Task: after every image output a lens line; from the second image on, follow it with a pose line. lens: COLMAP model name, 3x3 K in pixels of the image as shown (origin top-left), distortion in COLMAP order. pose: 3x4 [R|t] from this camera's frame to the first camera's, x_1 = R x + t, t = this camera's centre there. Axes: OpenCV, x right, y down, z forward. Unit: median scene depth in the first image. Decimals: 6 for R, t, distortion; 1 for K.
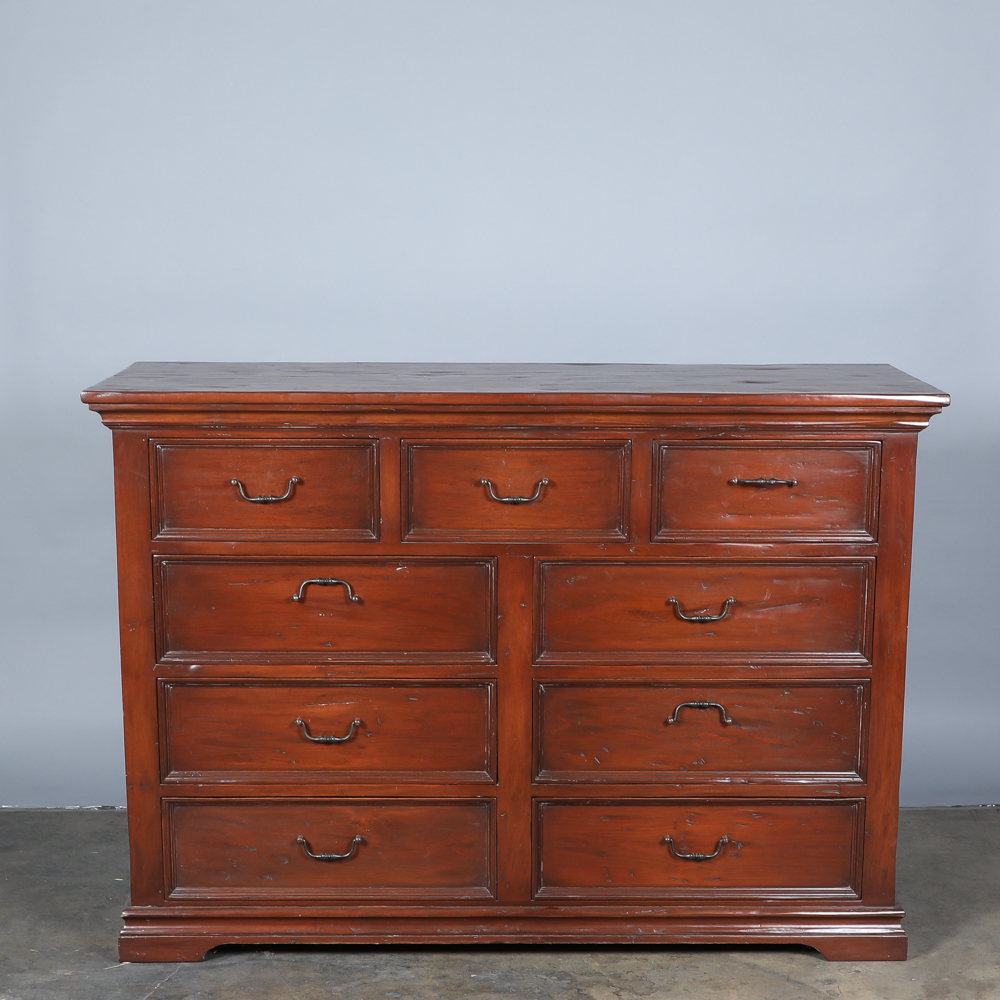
lens RADIAL K [[1426.8, 0, 524.1], [0, 1426.8, 508.0], [0, 0, 1]] dist [0.000836, 0.000000]
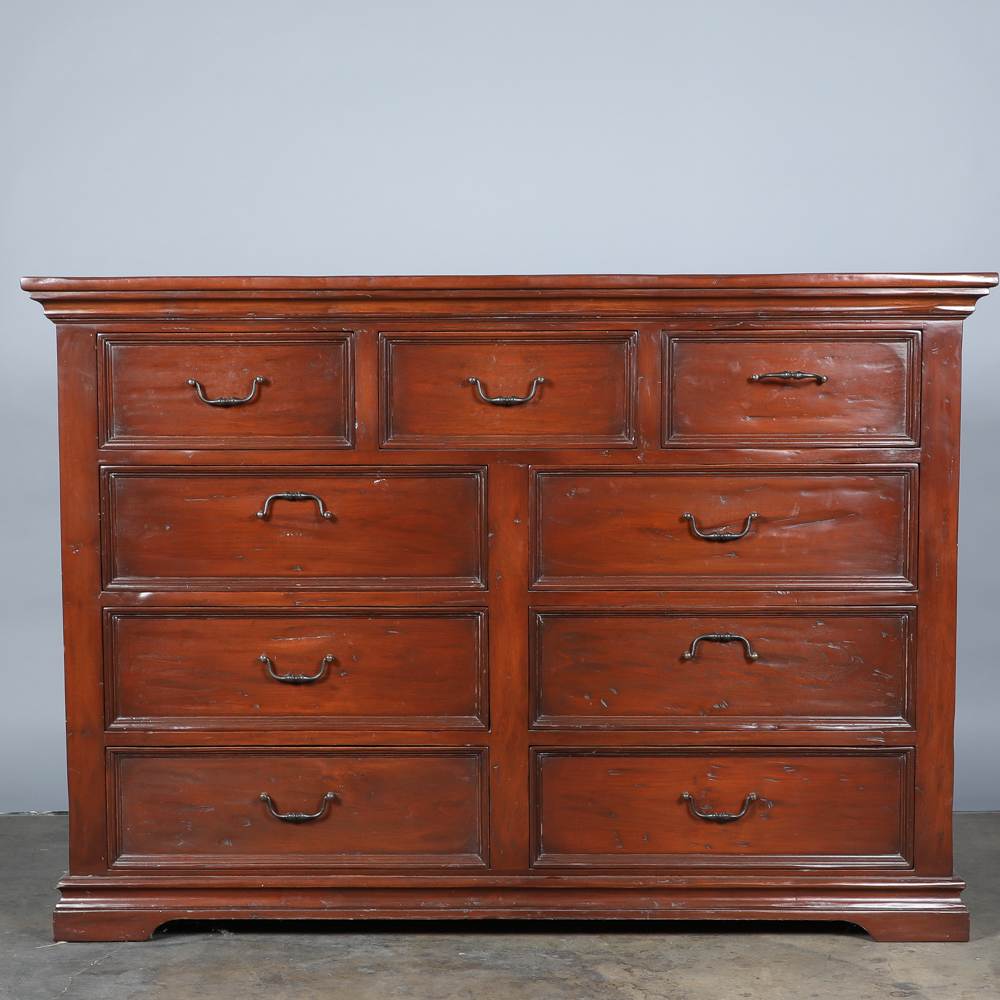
lens RADIAL K [[1498.0, 0, 514.9], [0, 1498.0, 460.1], [0, 0, 1]] dist [0.016172, 0.000000]
pose [[0.999716, -0.006678, -0.022898, 0.019073], [0.004691, 0.996307, -0.085735, 0.108494], [0.023386, 0.085603, 0.996055, 0.074328]]
